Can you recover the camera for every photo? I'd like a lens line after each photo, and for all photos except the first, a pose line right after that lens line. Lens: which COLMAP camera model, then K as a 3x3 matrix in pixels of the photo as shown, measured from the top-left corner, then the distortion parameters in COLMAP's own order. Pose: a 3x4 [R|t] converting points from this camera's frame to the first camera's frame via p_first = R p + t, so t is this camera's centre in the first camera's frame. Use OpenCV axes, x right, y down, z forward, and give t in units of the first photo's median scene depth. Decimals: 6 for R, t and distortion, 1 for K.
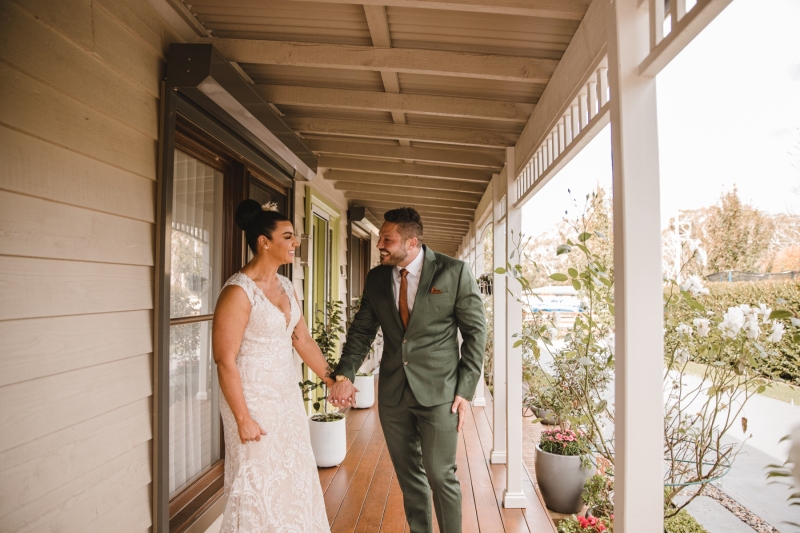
lens RADIAL K [[550.6, 0, 400.0], [0, 550.6, 266.5], [0, 0, 1]] dist [-0.109349, 0.090873]
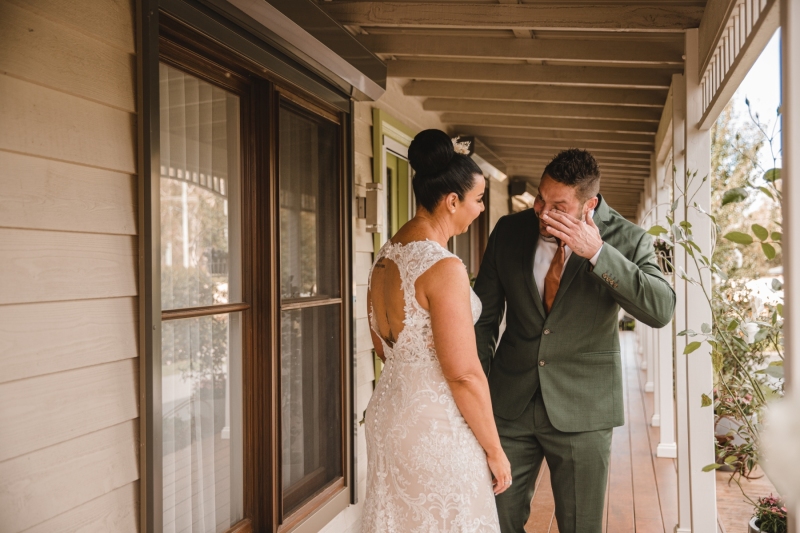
lens RADIAL K [[902.9, 0, 400.0], [0, 902.9, 266.5], [0, 0, 1]] dist [0.006604, 0.156463]
pose [[0.984579, -0.013724, -0.174399, 0.049511], [0.020244, 0.999159, 0.035662, 0.002818], [0.173763, -0.038643, 0.984029, -0.058315]]
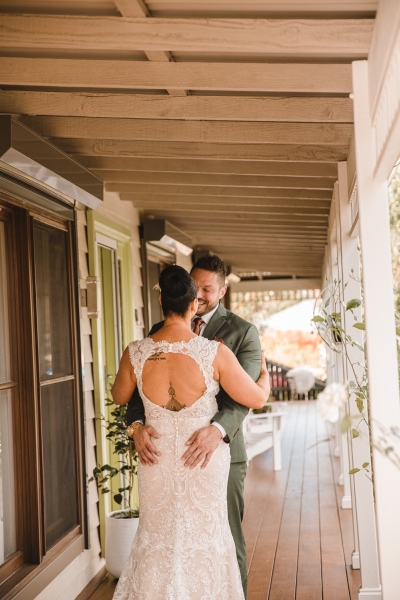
lens RADIAL K [[1154.9, 0, 200.0], [0, 1154.9, 300.0], [0, 0, 1]] dist [0.250049, -0.088014]
pose [[0.998055, -0.052328, -0.033882, 0.035625], [0.052811, 0.998513, 0.013504, -0.043599], [0.033125, -0.015267, 0.999335, -0.677572]]
